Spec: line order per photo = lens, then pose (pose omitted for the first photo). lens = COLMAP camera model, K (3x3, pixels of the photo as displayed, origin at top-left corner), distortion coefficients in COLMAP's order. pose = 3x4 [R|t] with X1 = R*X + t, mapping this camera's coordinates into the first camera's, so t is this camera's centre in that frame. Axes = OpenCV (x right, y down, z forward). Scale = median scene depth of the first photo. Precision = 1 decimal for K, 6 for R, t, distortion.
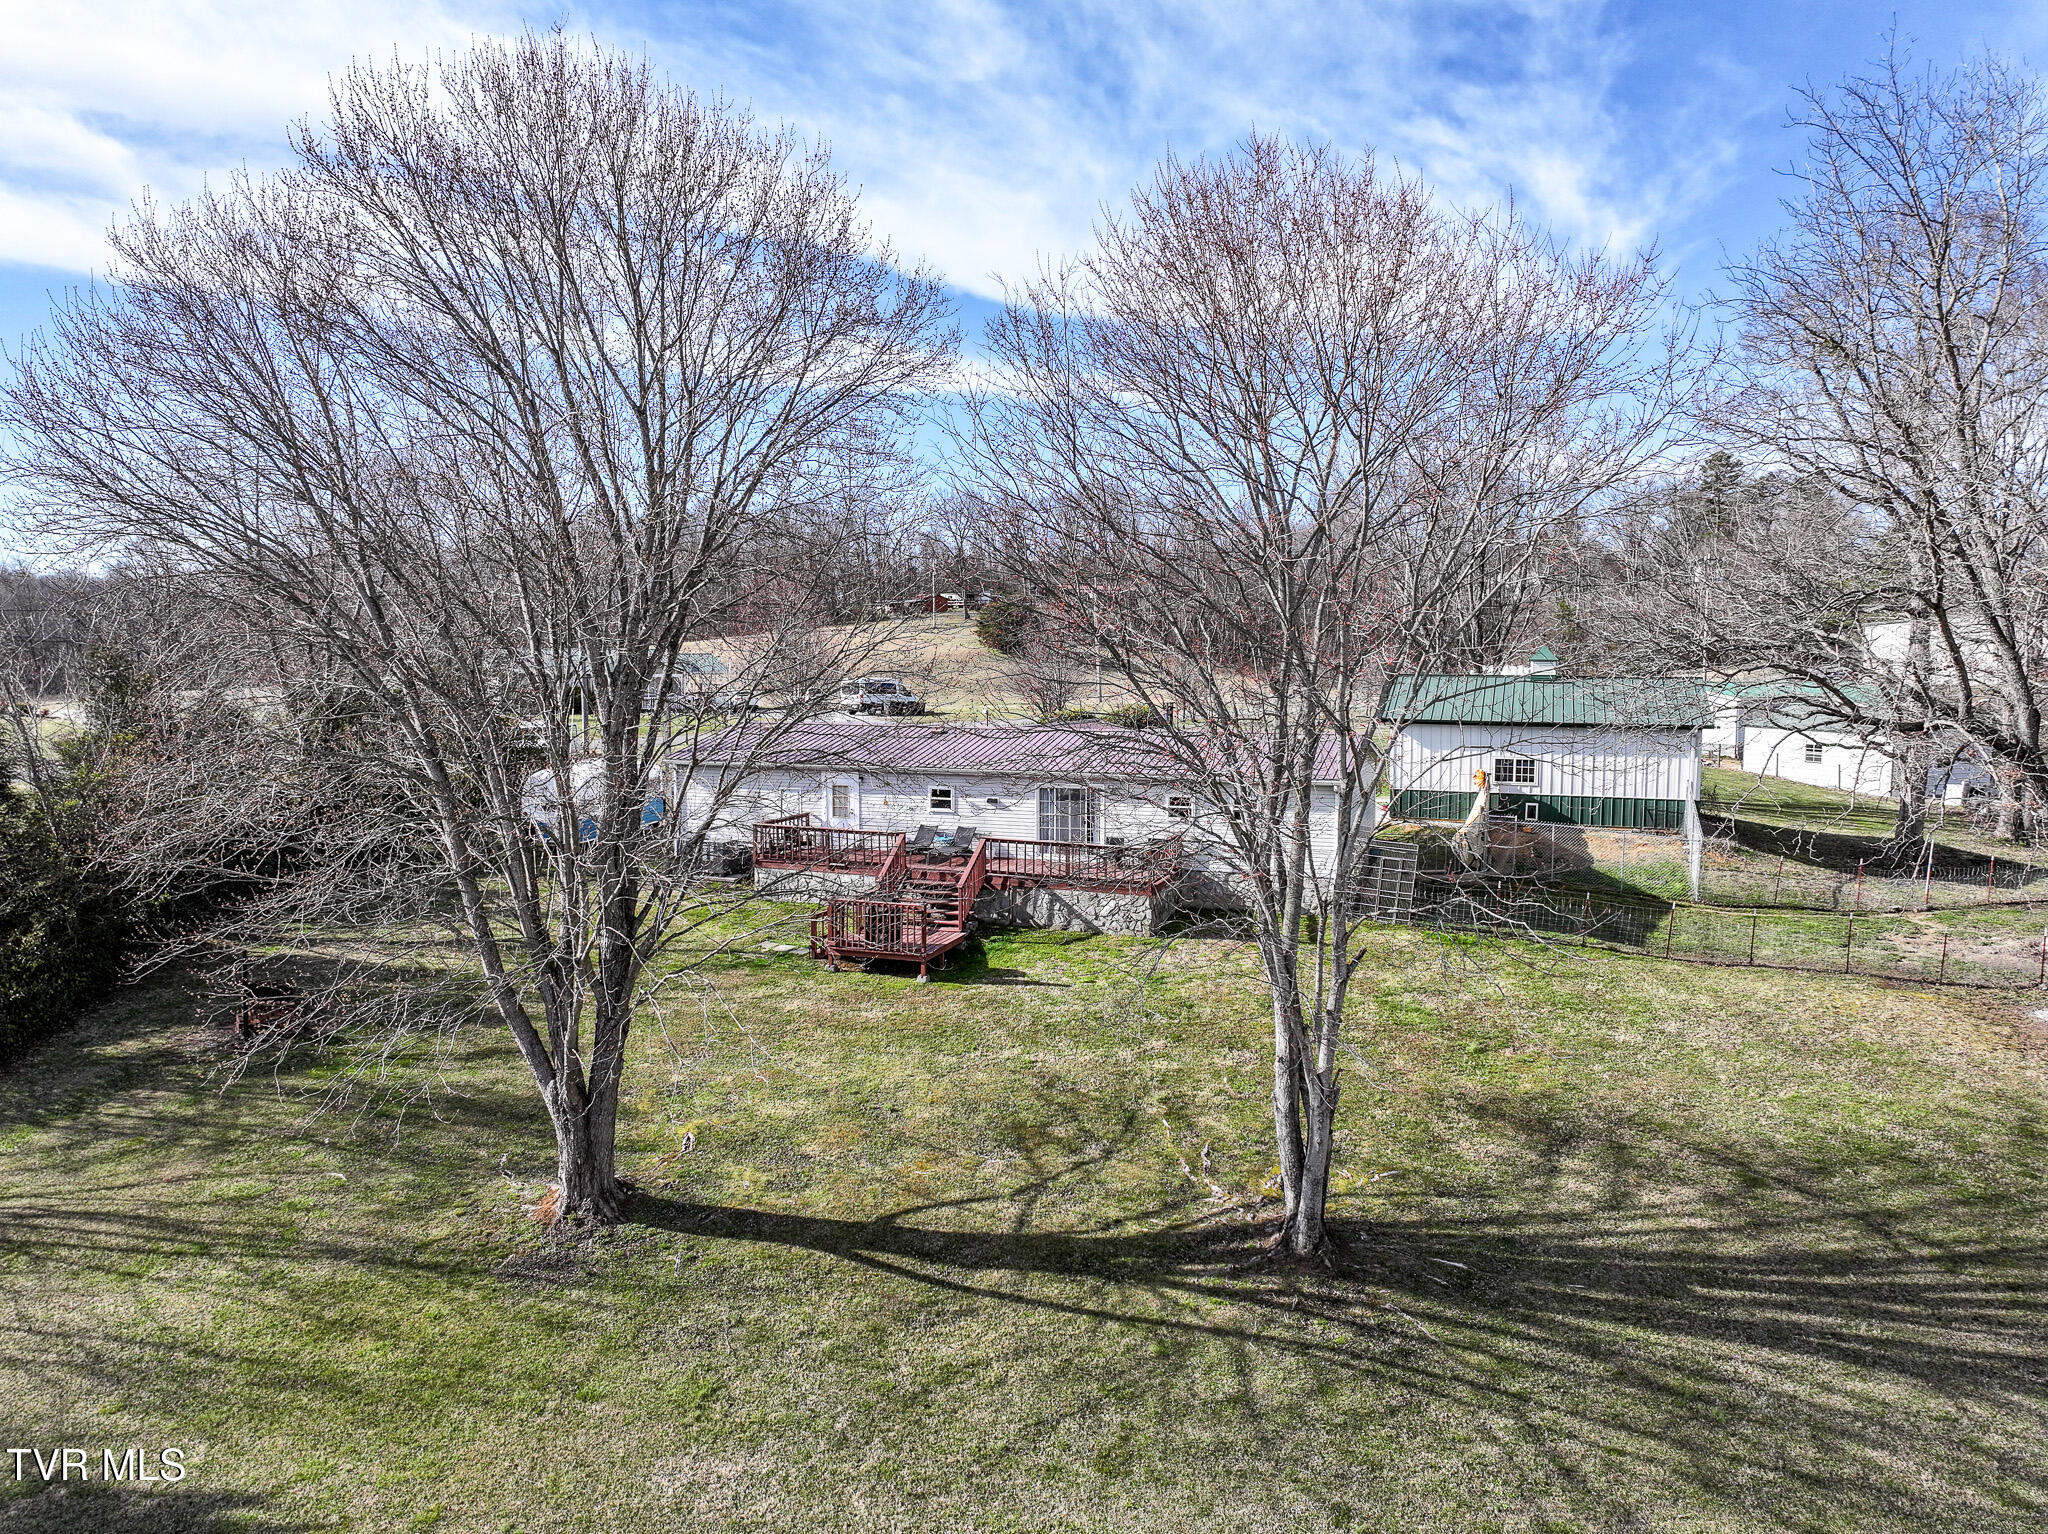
lens RADIAL K [[1436.3, 0, 1031.9], [0, 1436.3, 760.8], [0, 0, 1]] dist [0.002614, 0.011556]
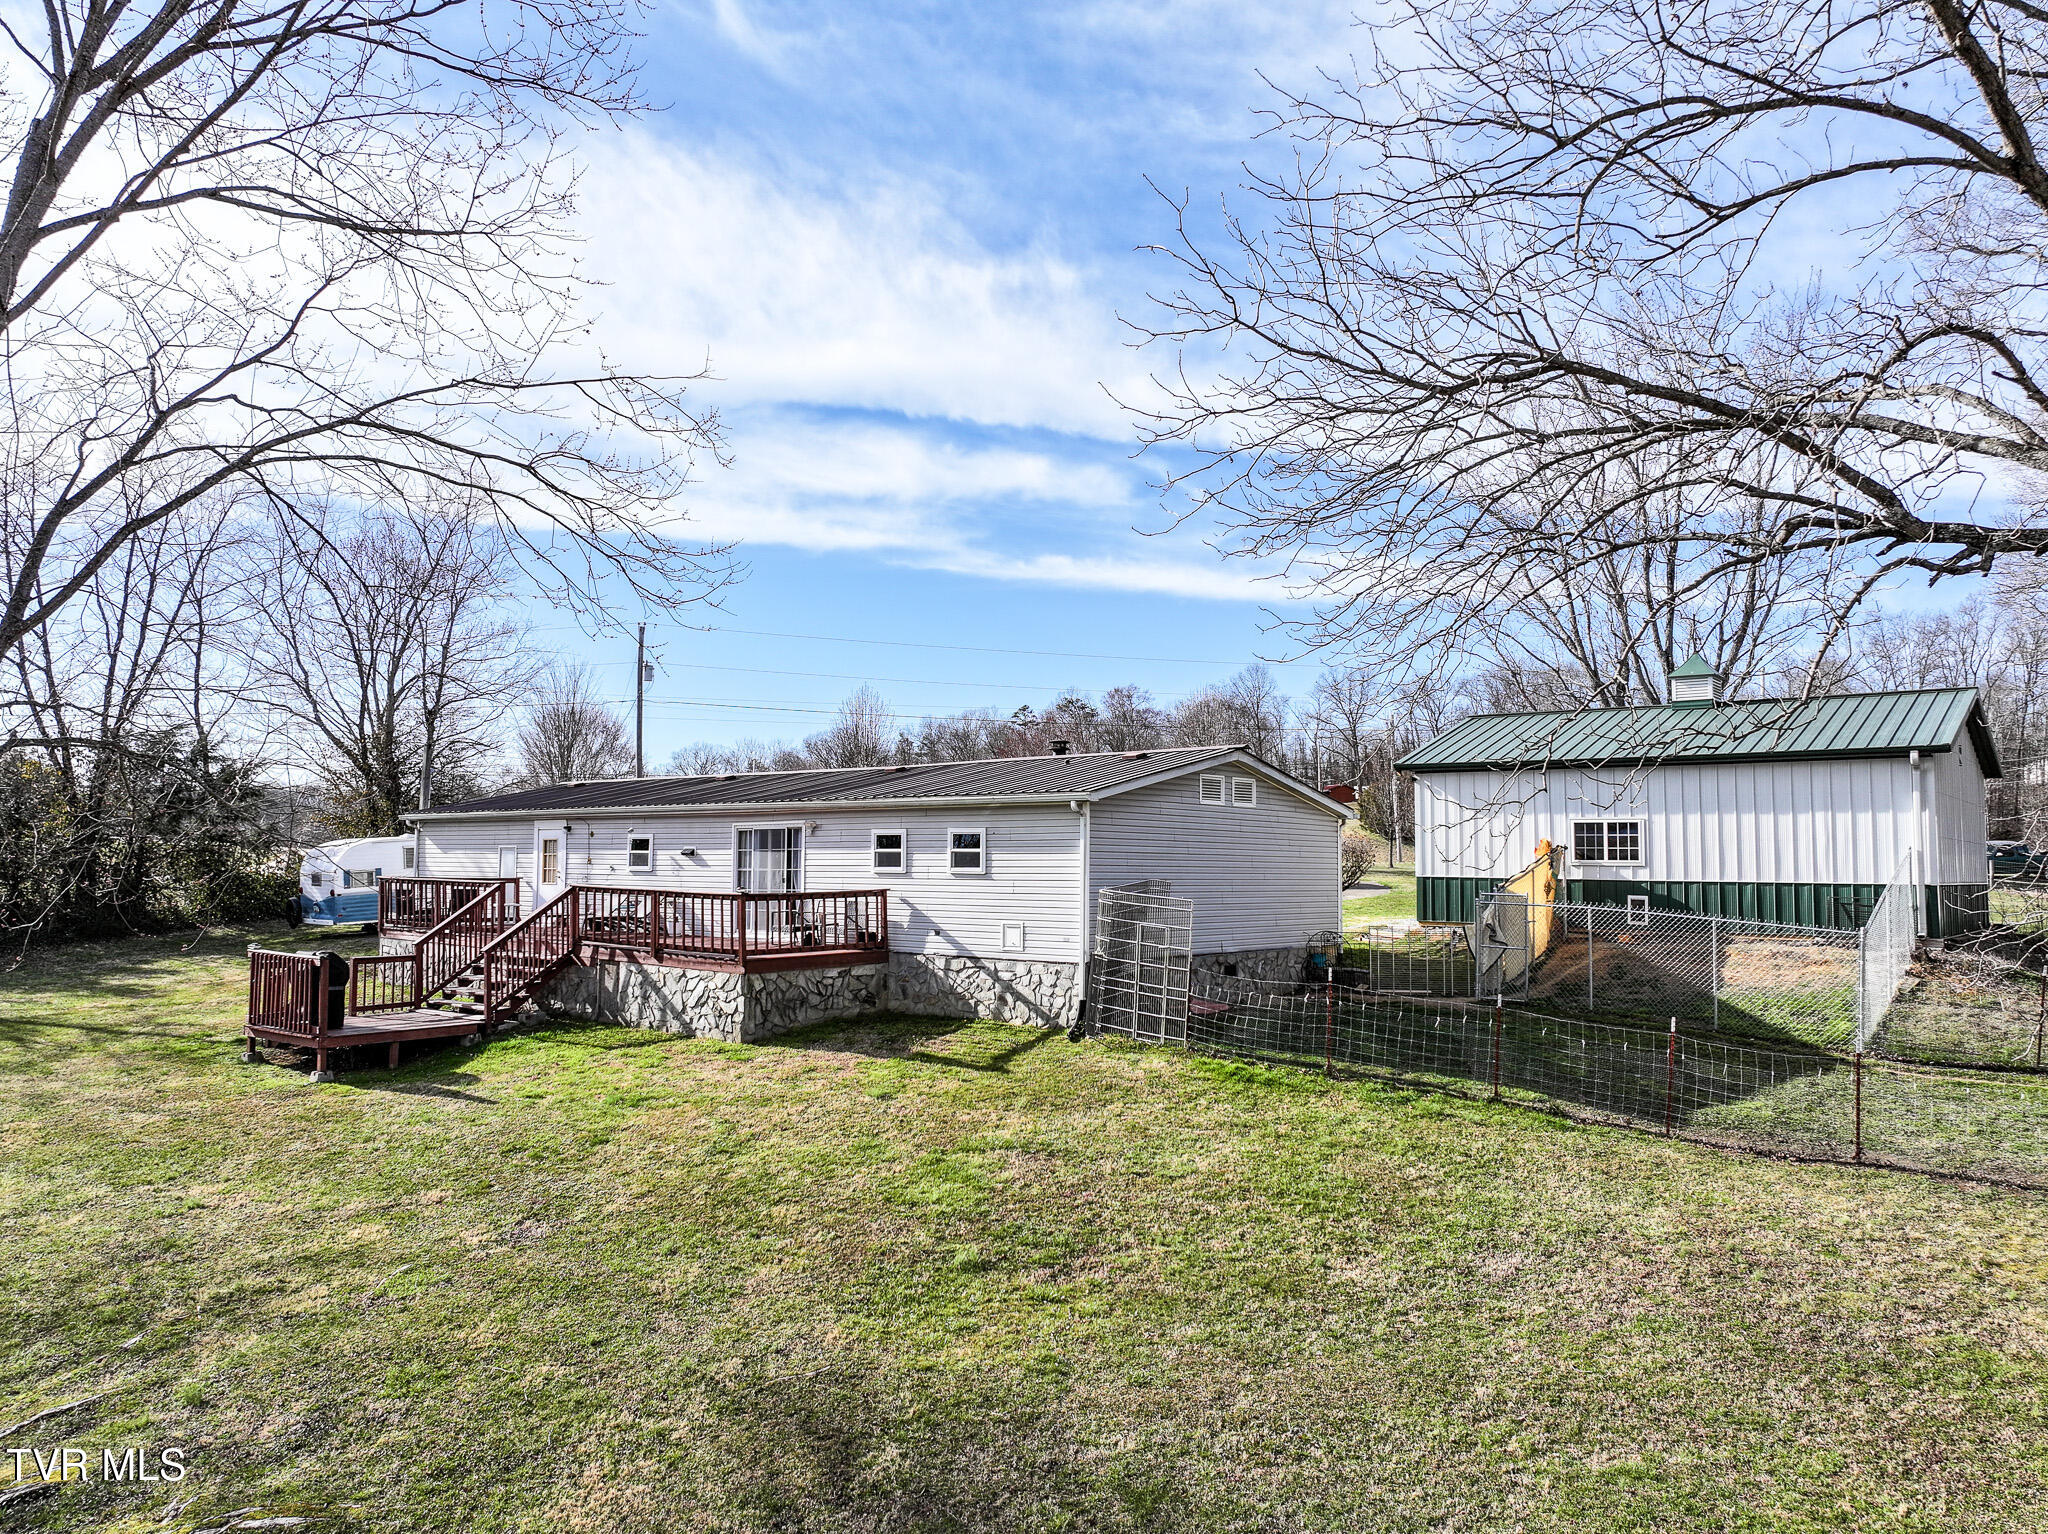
lens RADIAL K [[1441.2, 0, 1058.0], [0, 1441.2, 766.2], [0, 0, 1]] dist [0.003704, 0.003376]
pose [[0.942596, -0.017612, -0.333471, 0.365904], [-0.033216, 0.988711, -0.146106, 0.081342], [0.332279, 0.148795, 0.931370, 0.407997]]
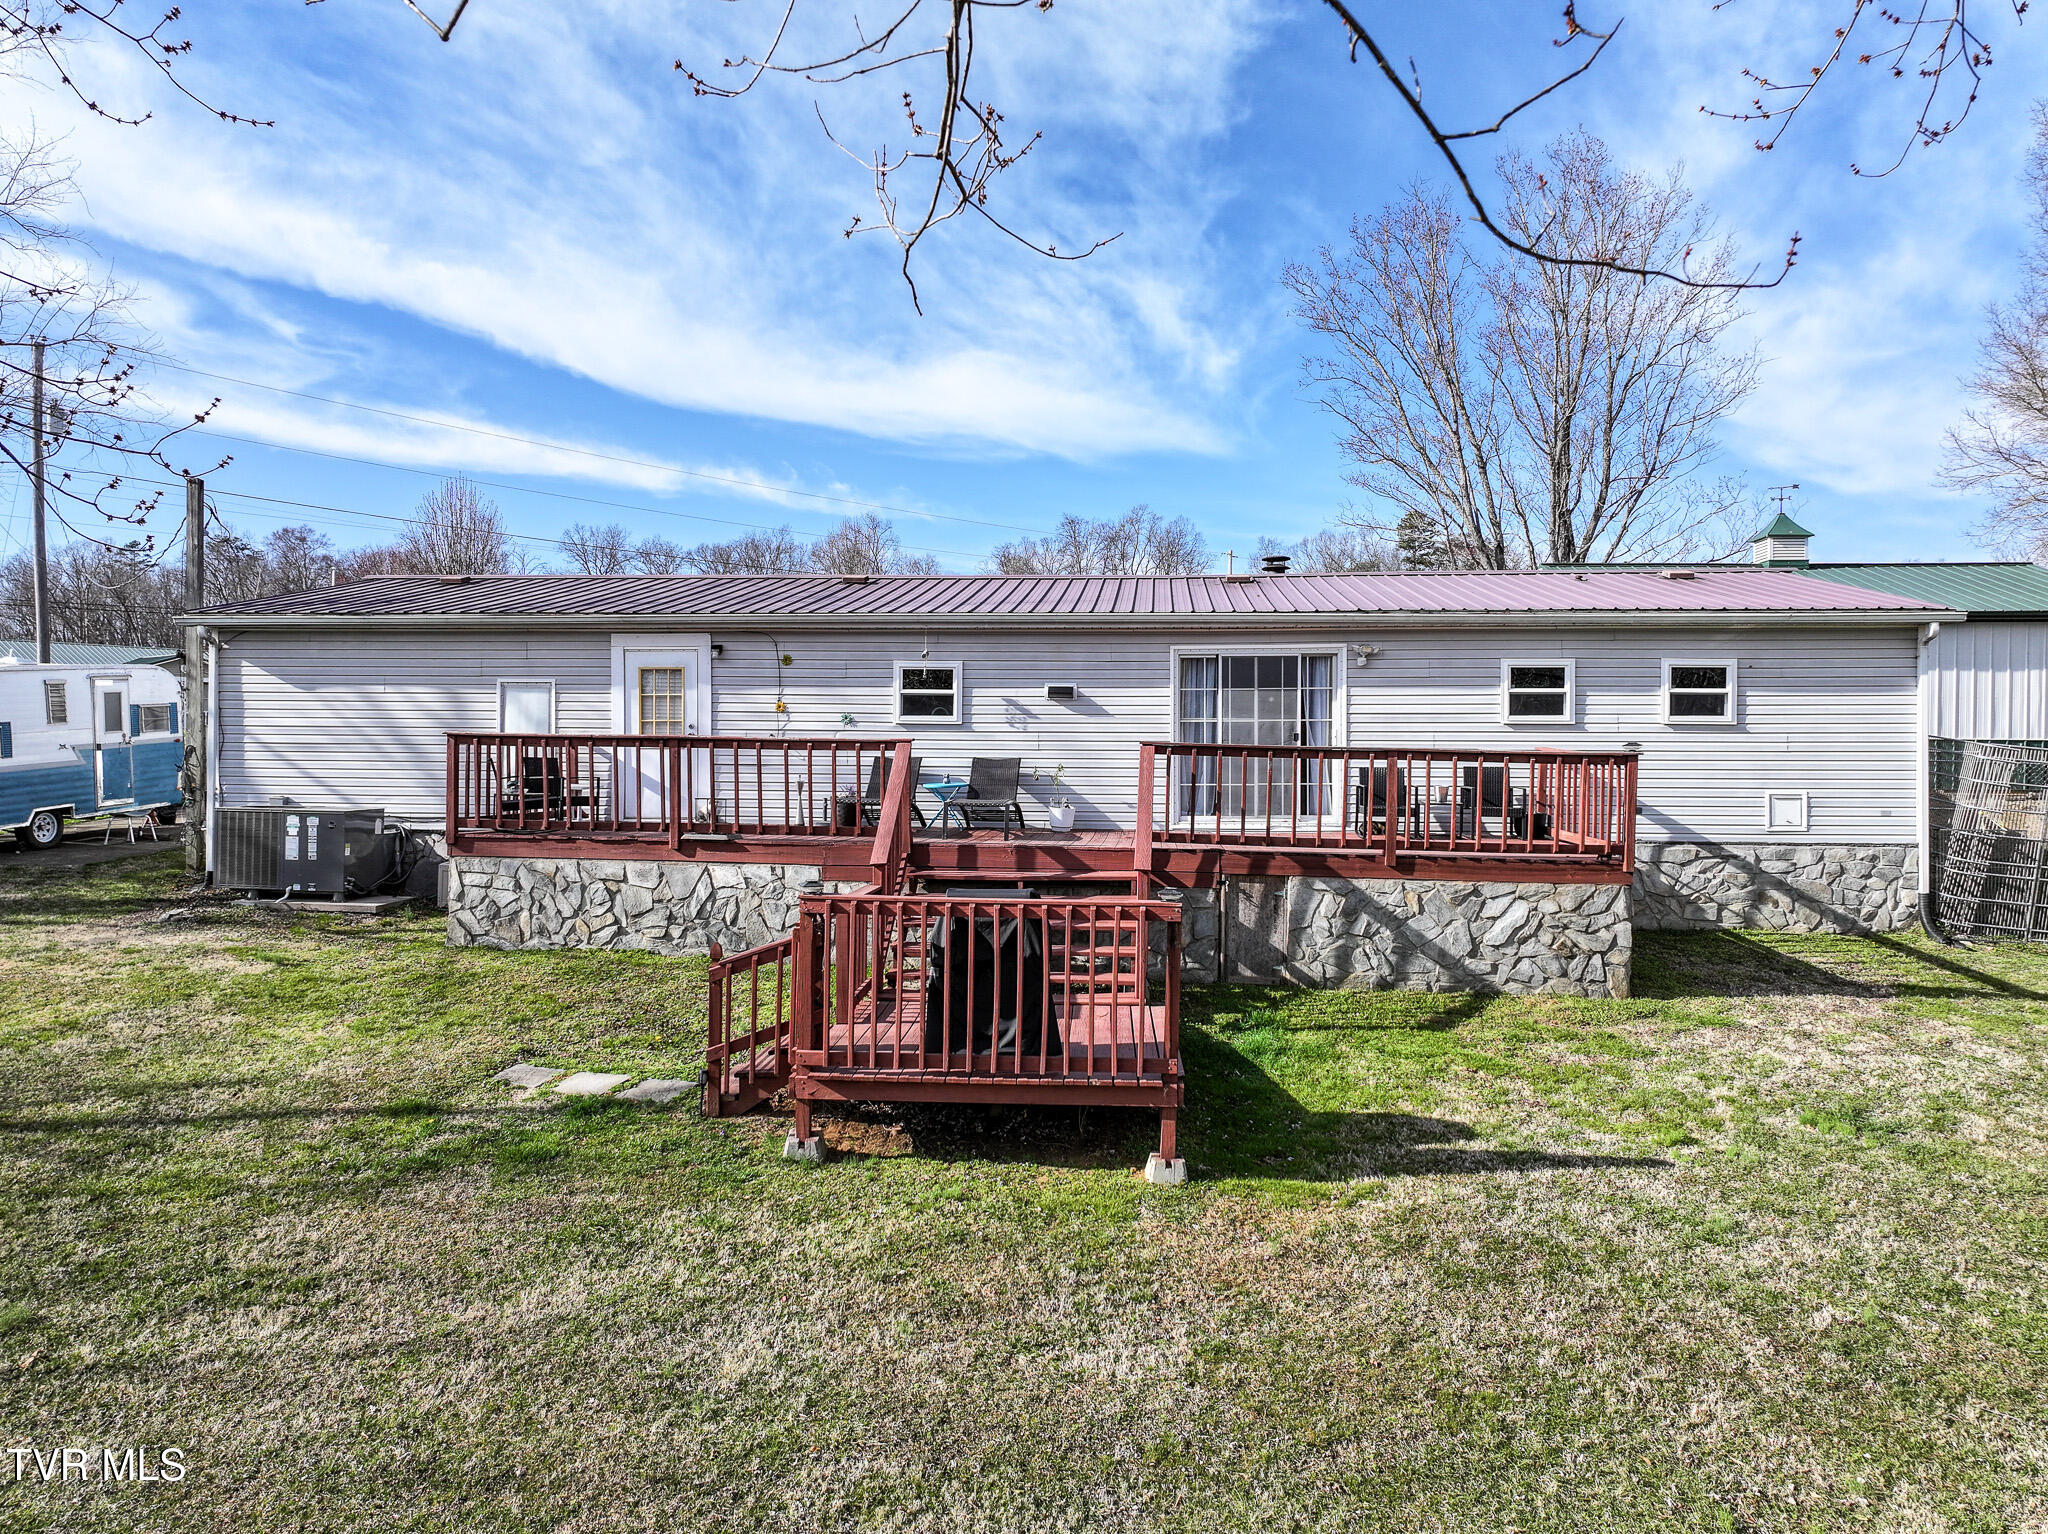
lens RADIAL K [[1436.3, 0, 1031.9], [0, 1436.3, 760.8], [0, 0, 1]] dist [0.002614, 0.011556]
pose [[0.963763, 0.001427, 0.266756, -0.144758], [0.018248, 0.997291, -0.071263, 0.076068], [-0.266134, 0.073548, 0.961126, 0.604386]]
